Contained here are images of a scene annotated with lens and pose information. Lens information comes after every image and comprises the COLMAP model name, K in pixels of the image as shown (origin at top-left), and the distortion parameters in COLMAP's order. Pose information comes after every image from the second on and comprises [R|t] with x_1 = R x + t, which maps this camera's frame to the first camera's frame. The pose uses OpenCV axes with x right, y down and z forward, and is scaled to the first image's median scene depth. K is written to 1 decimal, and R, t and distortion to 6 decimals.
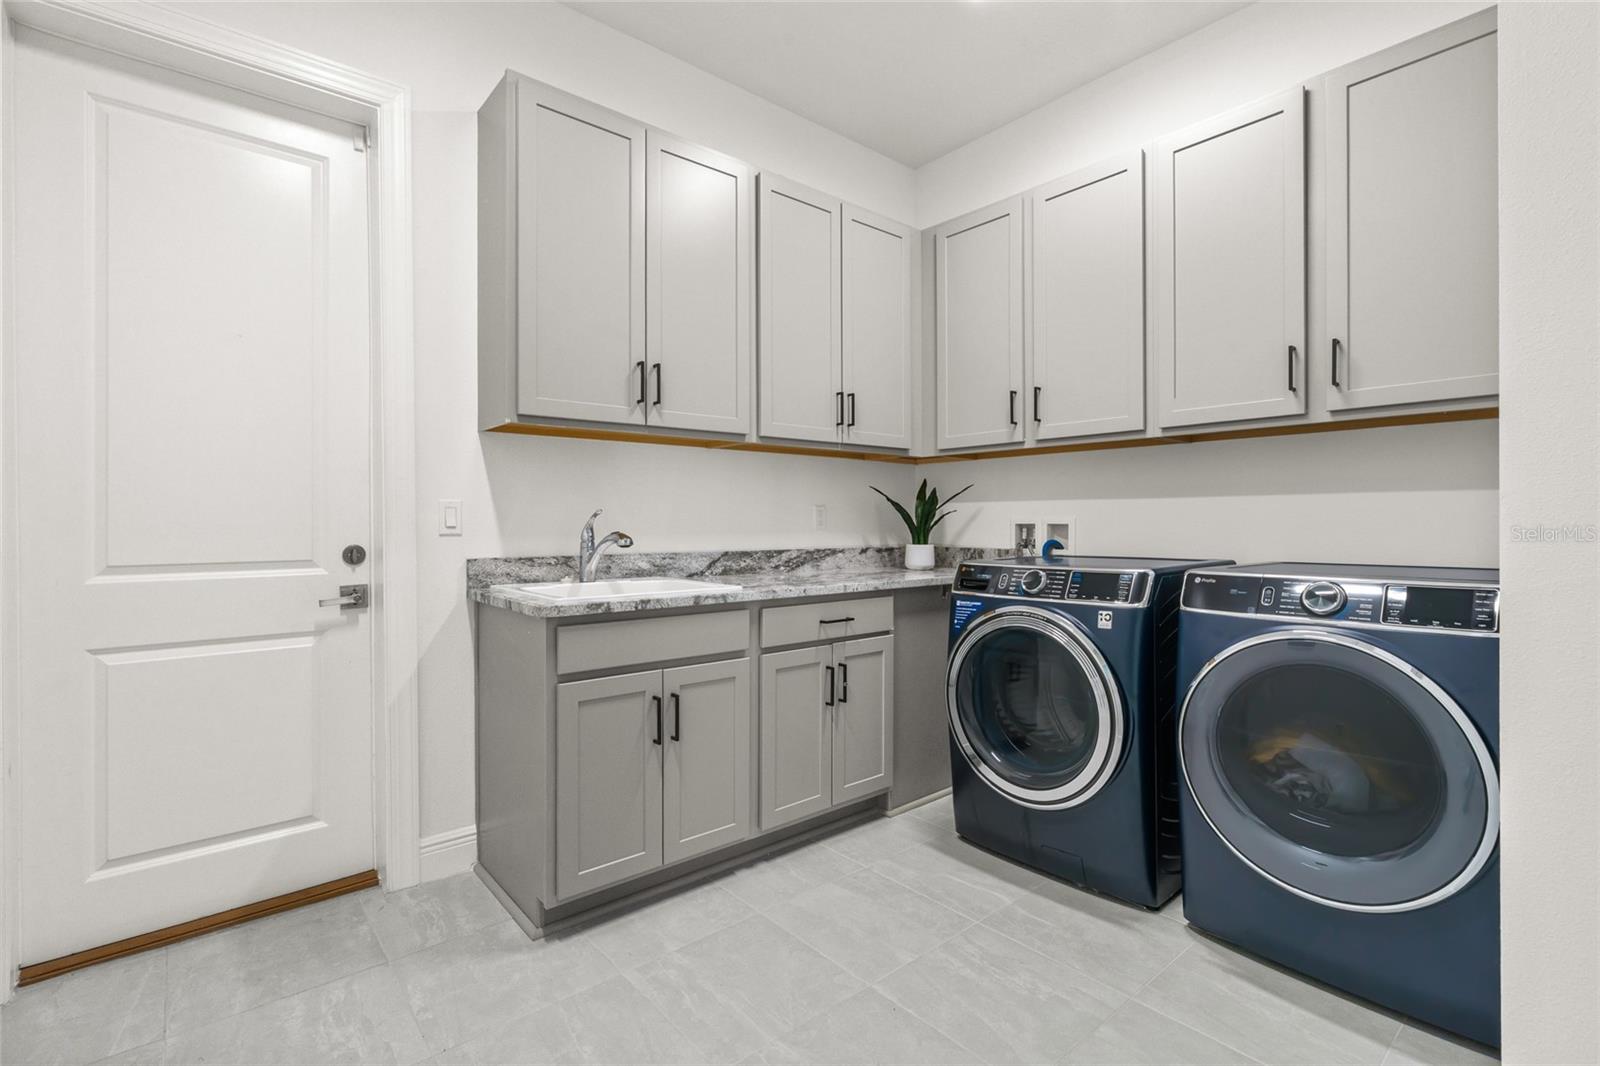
lens RADIAL K [[724.9, 0, 800.0], [0, 724.9, 533.0], [0, 0, 1]] dist [-0.009782, 0.000322]
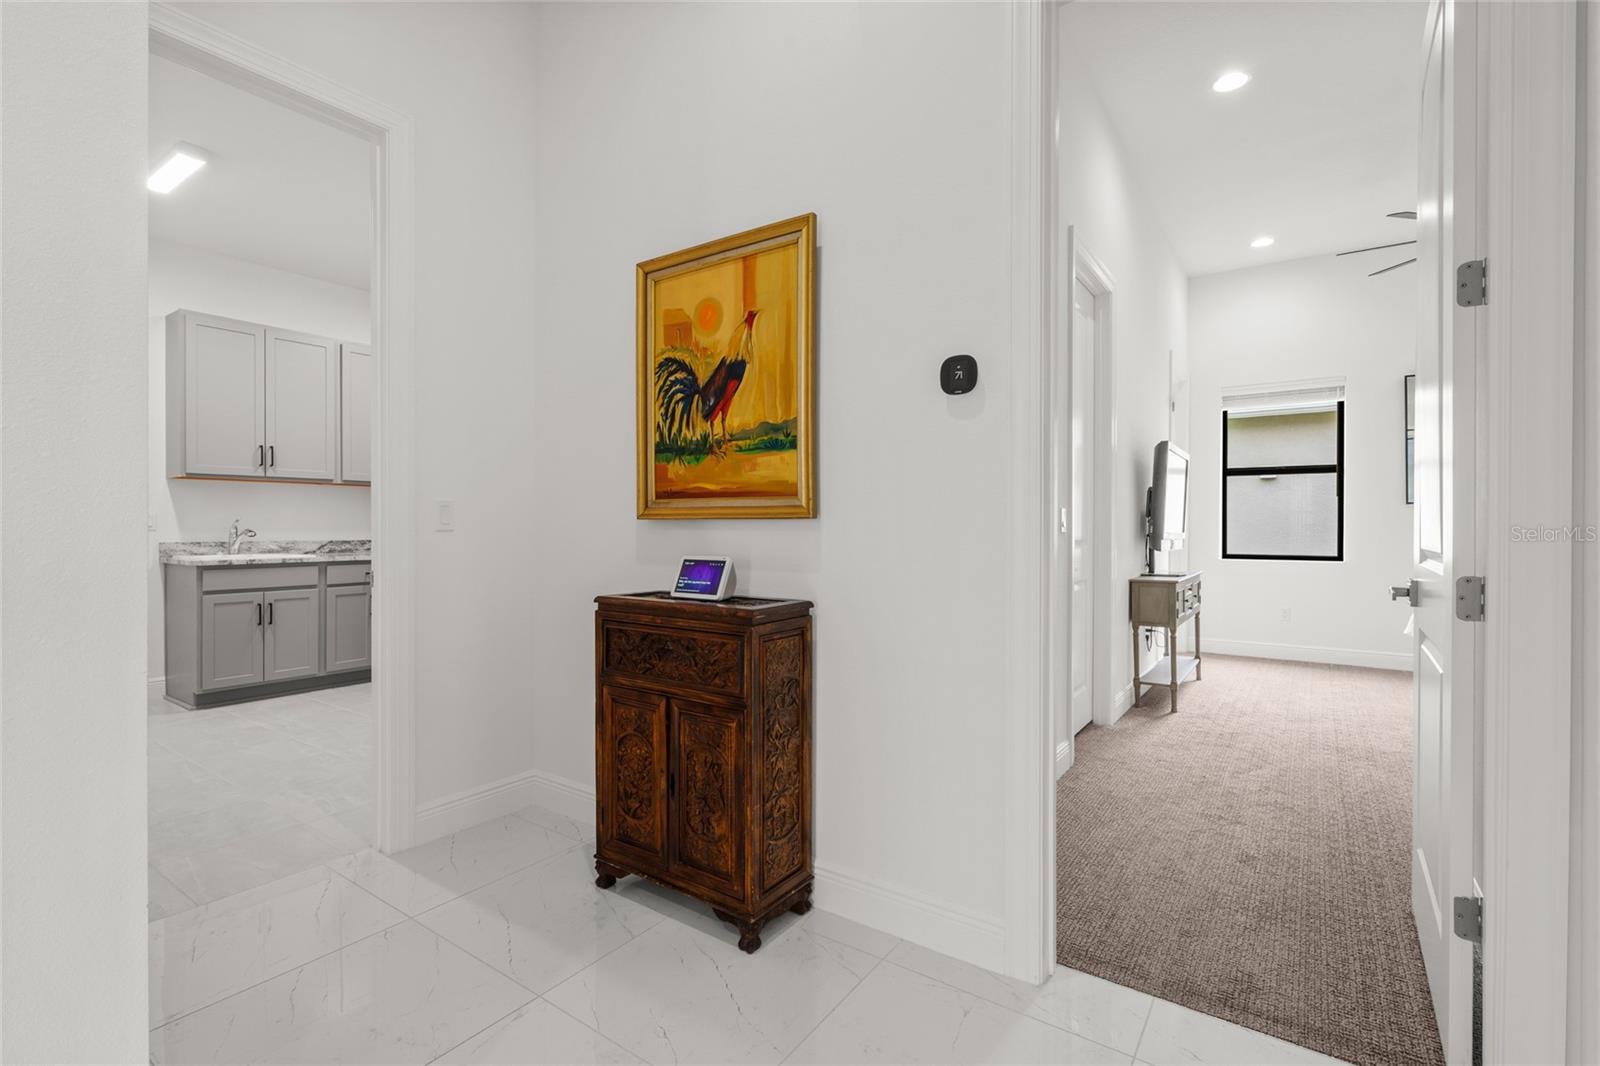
lens RADIAL K [[724.9, 0, 800.0], [0, 724.9, 533.0], [0, 0, 1]] dist [-0.009782, 0.000322]
pose [[0.968915, -0.002767, 0.247377, 0.763510], [0.003151, 0.999994, -0.001158, 0.016453], [-0.247372, 0.001902, 0.968919, -1.368780]]
